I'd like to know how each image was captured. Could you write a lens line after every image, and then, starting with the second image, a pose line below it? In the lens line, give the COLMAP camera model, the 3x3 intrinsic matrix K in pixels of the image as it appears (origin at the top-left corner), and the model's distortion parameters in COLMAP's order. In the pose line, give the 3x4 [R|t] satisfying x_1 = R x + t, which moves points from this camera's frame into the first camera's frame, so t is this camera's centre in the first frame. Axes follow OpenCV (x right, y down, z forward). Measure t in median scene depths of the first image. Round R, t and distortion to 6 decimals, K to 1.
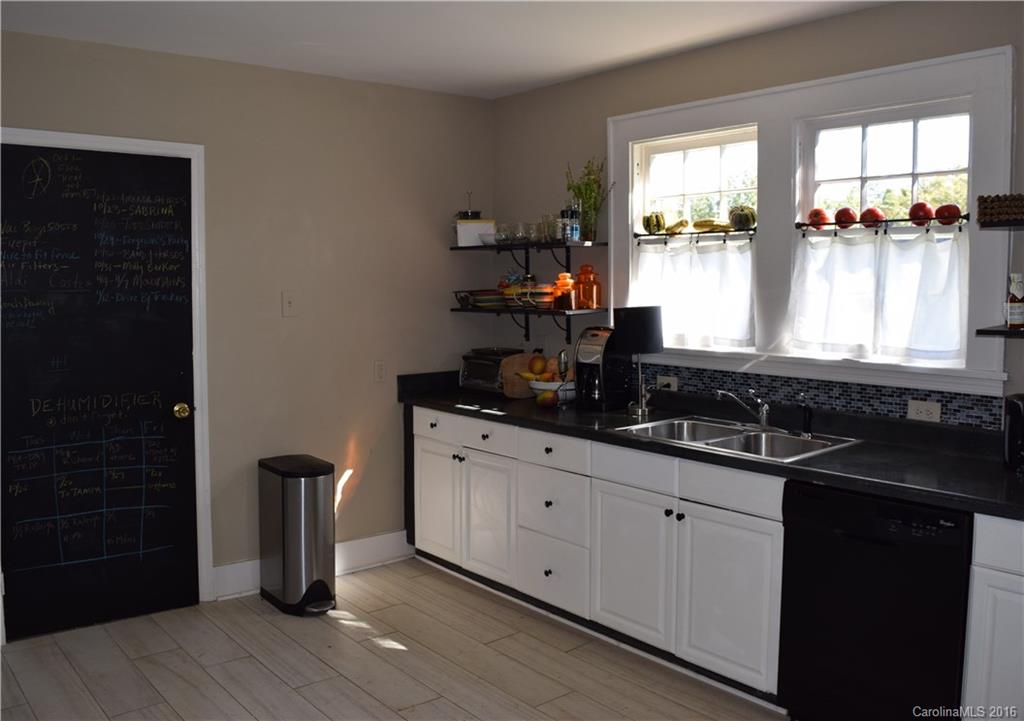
lens RADIAL K [[884.6, 0, 515.0], [0, 884.6, 348.0], [0, 0, 1]] dist [-0.093597, 0.010890]
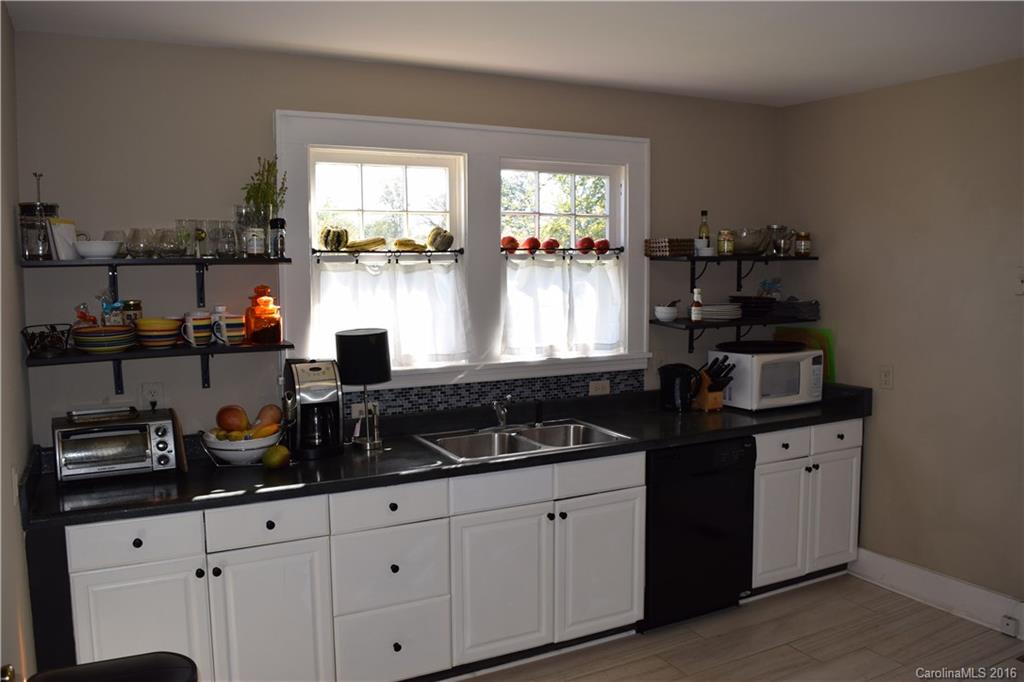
lens RADIAL K [[807.6, 0, 512.0], [0, 807.6, 341.0], [0, 0, 1]] dist [-0.097214, 0.023052]
pose [[0.212835, -0.086233, 0.973275, -0.670985], [0.084938, 0.993960, 0.069491, -0.085739], [-0.973389, 0.067878, 0.218874, 0.704513]]
